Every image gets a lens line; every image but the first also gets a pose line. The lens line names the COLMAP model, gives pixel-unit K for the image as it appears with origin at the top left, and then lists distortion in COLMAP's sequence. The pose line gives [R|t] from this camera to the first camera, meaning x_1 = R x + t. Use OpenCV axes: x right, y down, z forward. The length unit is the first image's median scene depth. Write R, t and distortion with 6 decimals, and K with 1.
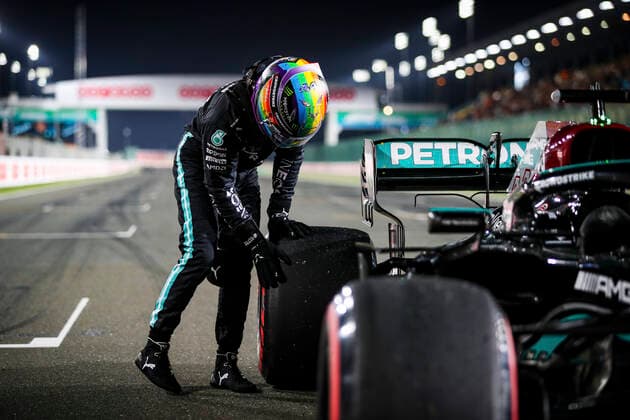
lens RADIAL K [[3889.5, 0, 315.0], [0, 3889.5, 210.0], [0, 0, 1]] dist [0.755711, -113.859094]
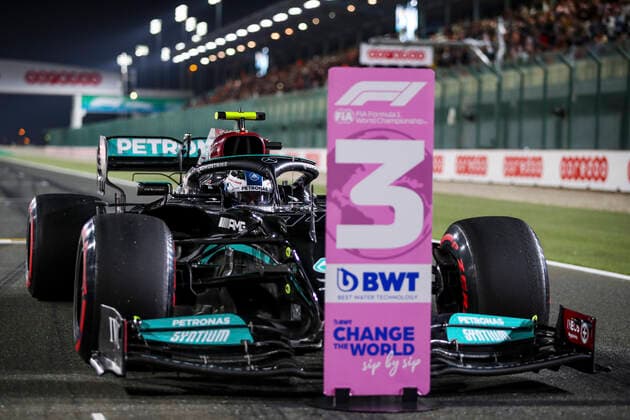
lens RADIAL K [[3889.5, 0, 315.0], [0, 3889.5, 210.0], [0, 0, 1]] dist [0.755711, -113.859094]
pose [[0.997790, 0.010230, 0.065659, -0.002928], [-0.010473, 0.999940, 0.003360, 0.004302], [-0.065621, -0.004040, 0.997836, -0.510090]]
